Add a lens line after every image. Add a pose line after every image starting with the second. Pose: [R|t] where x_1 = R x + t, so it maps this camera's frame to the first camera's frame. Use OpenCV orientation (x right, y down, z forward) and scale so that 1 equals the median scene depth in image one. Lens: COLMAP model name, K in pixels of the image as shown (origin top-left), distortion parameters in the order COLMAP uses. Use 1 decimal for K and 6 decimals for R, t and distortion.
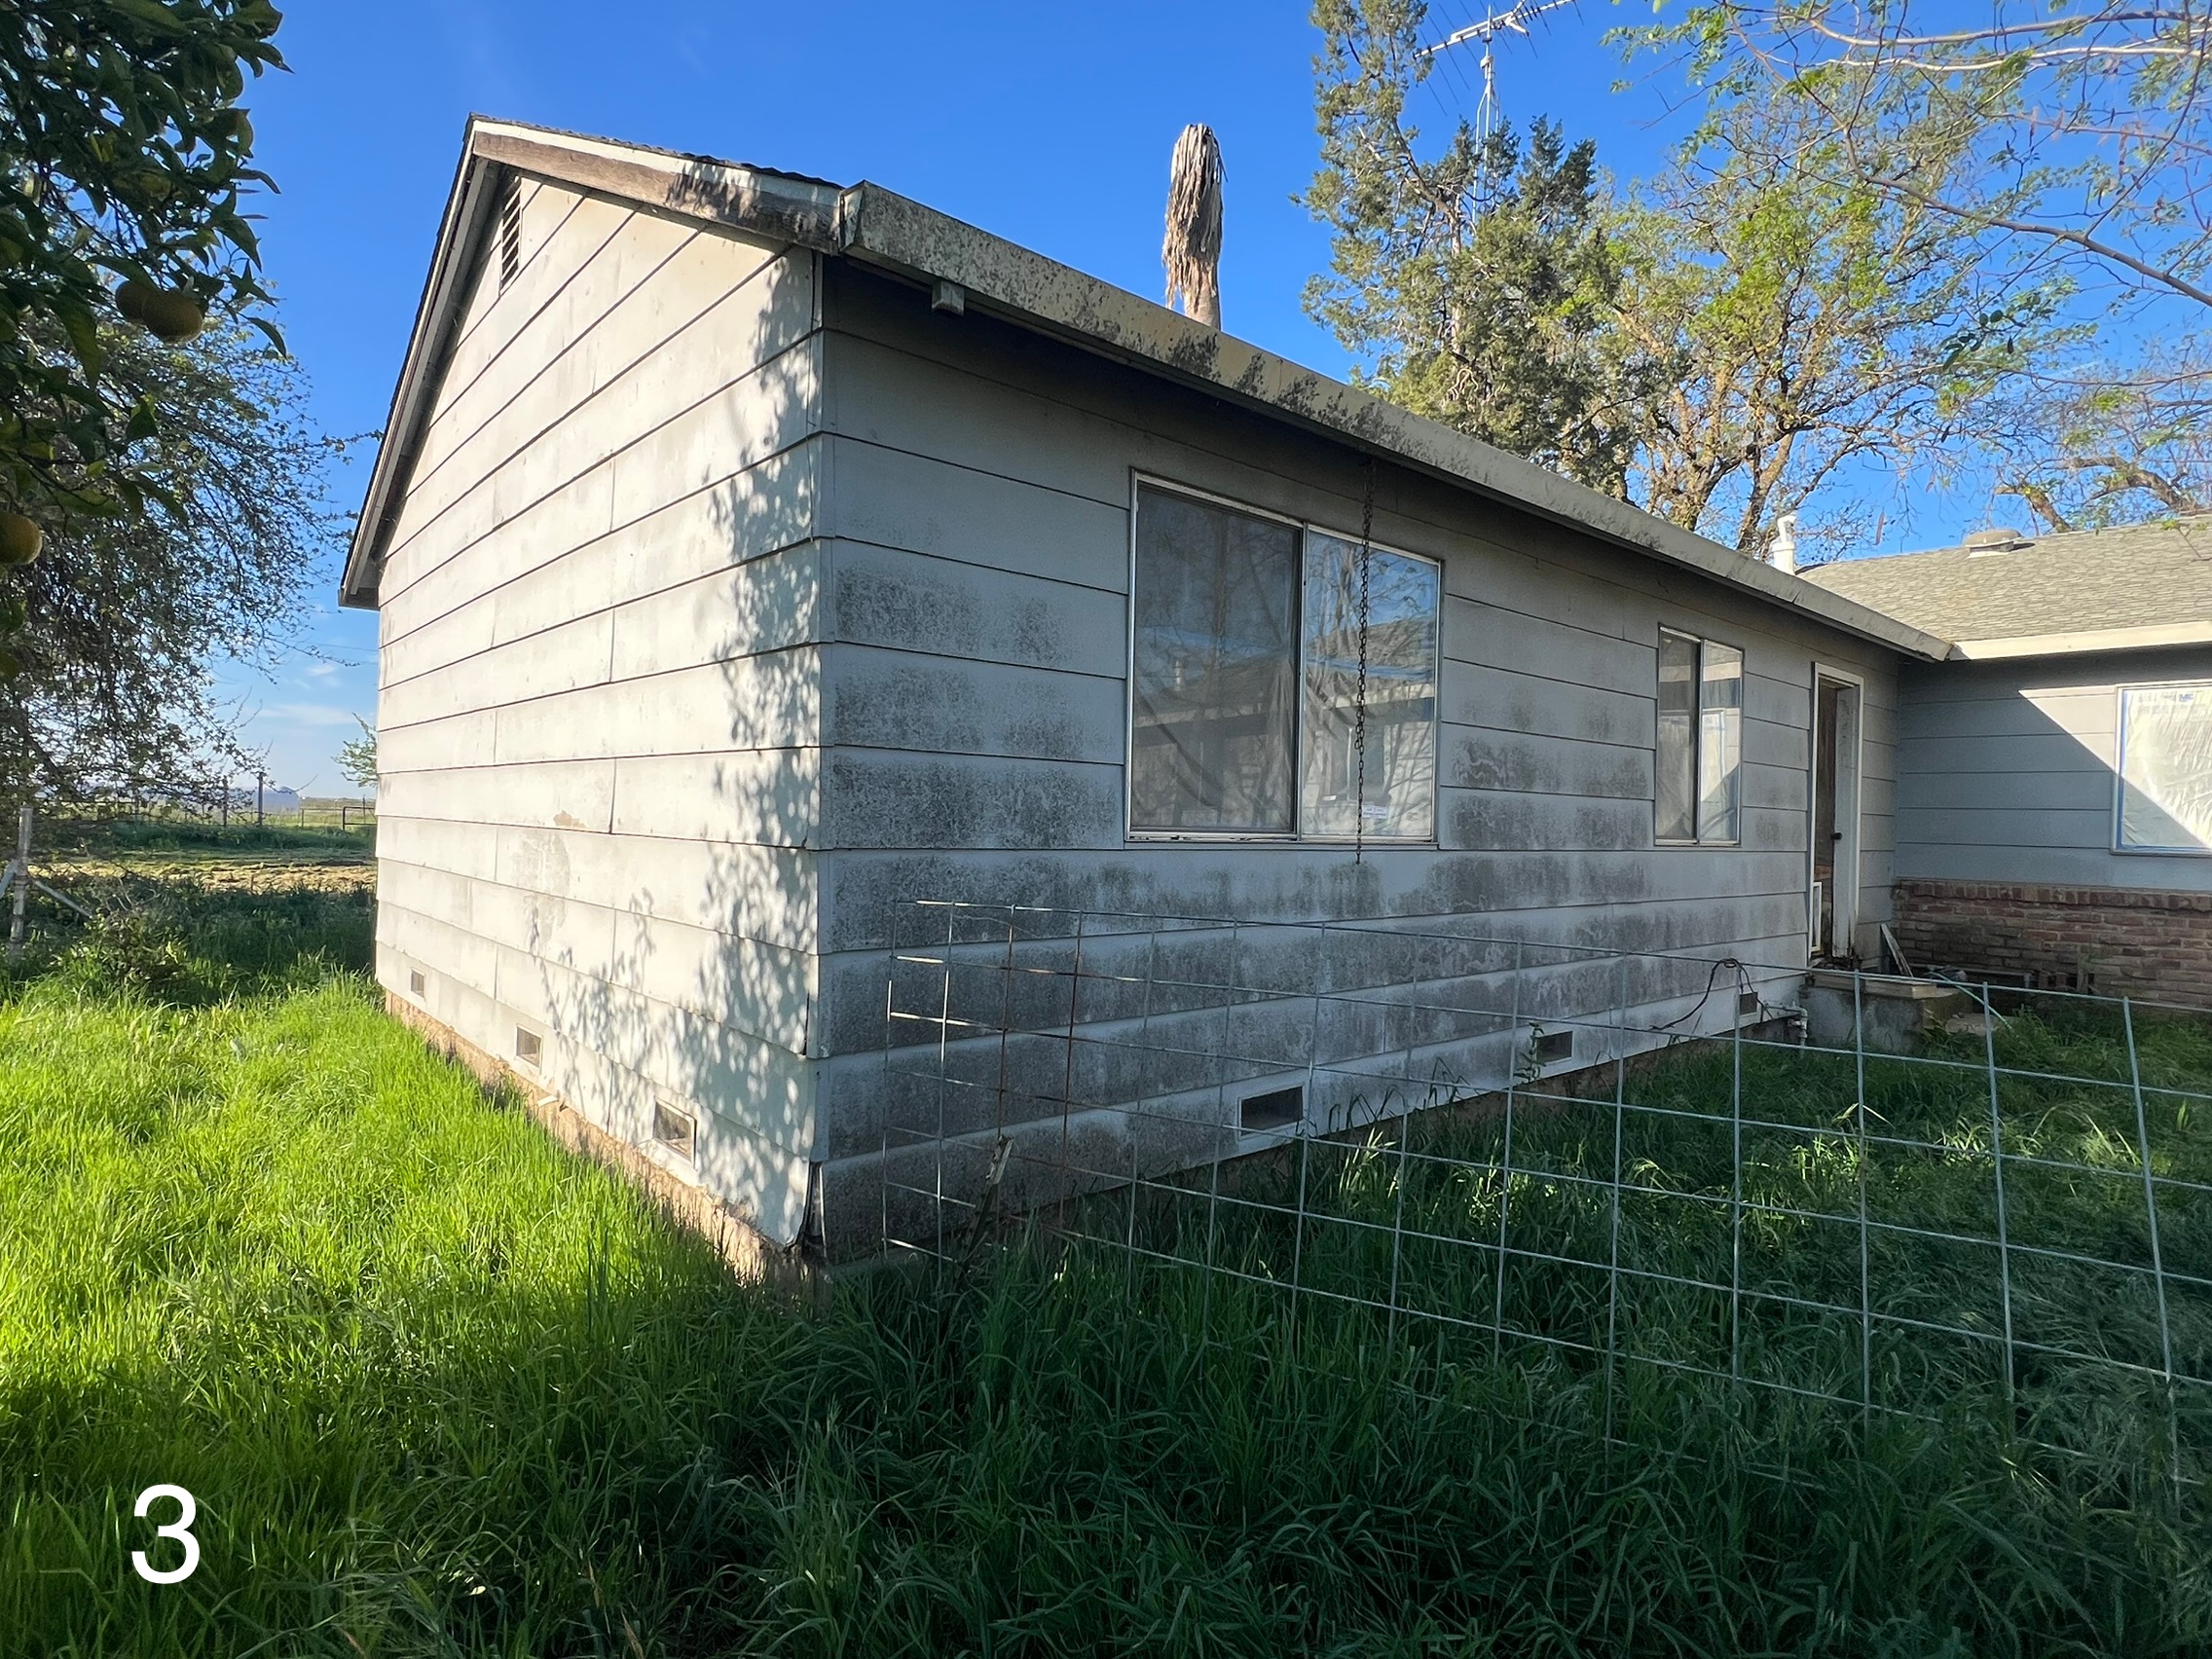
lens RADIAL K [[1141.6, 0, 1106.3], [0, 1141.6, 824.2], [0, 0, 1]] dist [-0.004523, -0.000483]
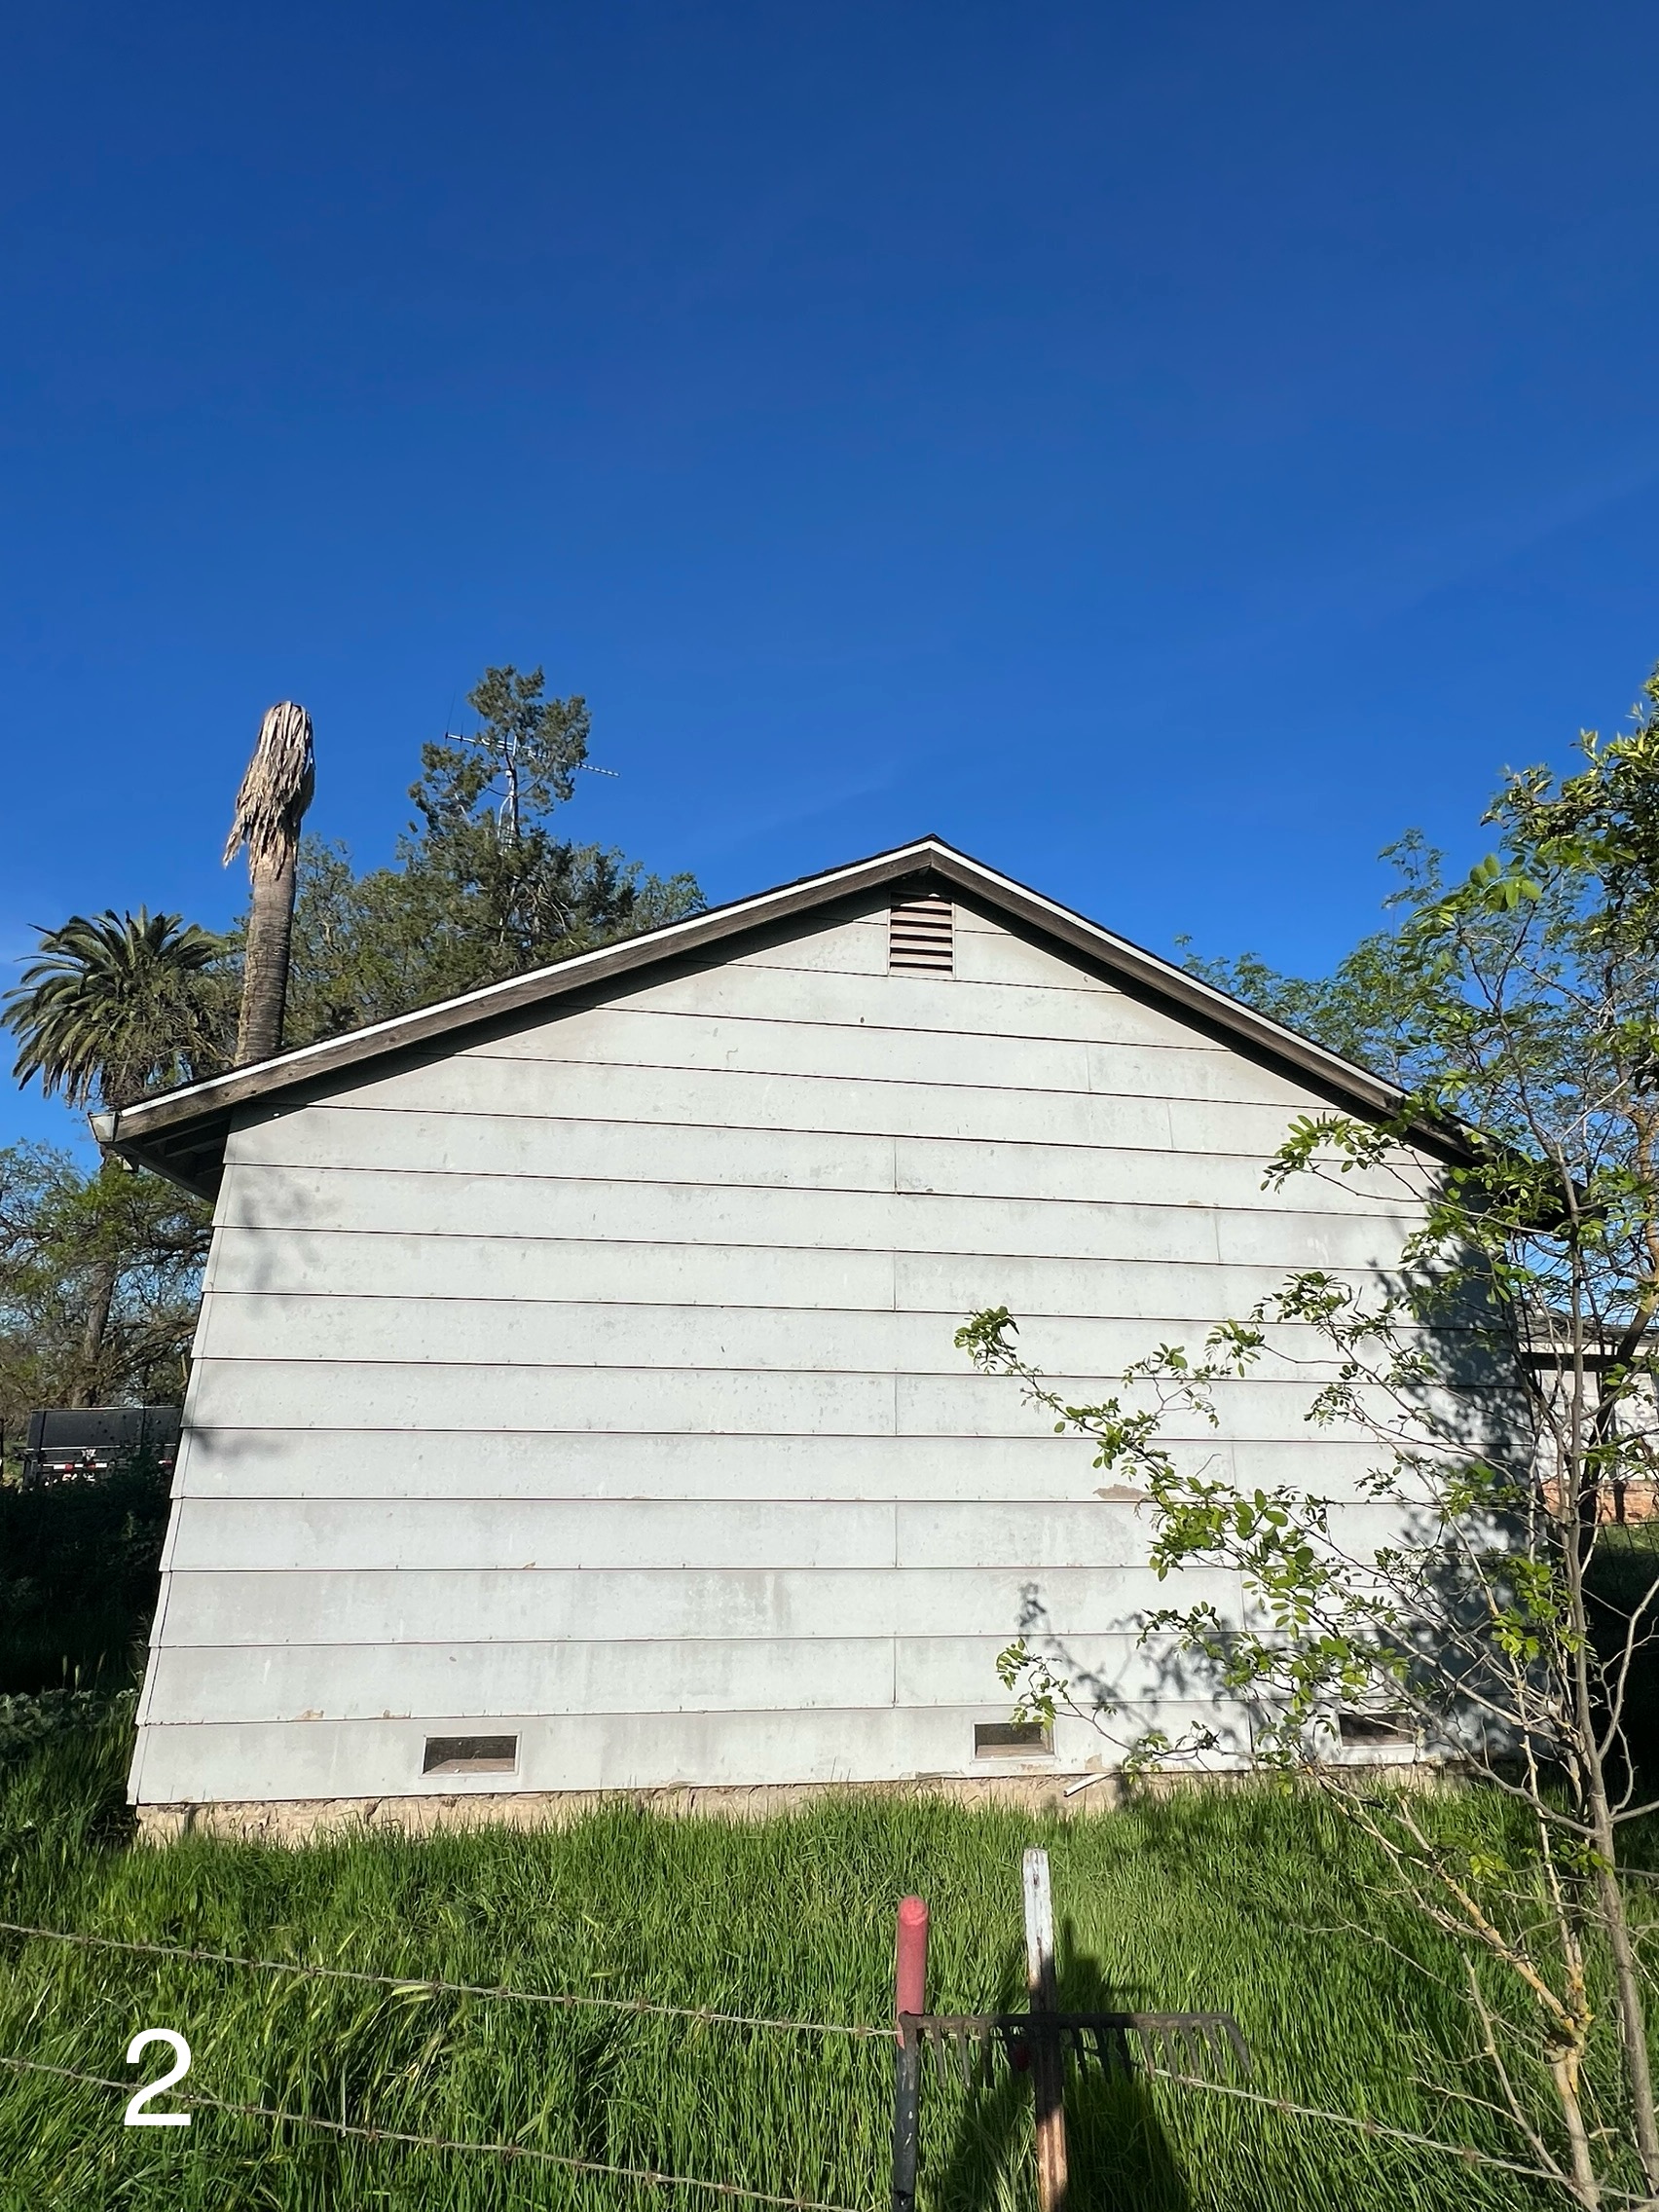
lens RADIAL K [[1141.6, 0, 832.9], [0, 1141.6, 1102.1], [0, 0, 1]] dist [-0.004523, -0.000483]
pose [[0.550509, 0.222111, 0.804740, -2.193239], [0.000371, 0.963892, -0.266292, -0.098868], [-0.834829, 0.146895, 0.530549, 0.776483]]
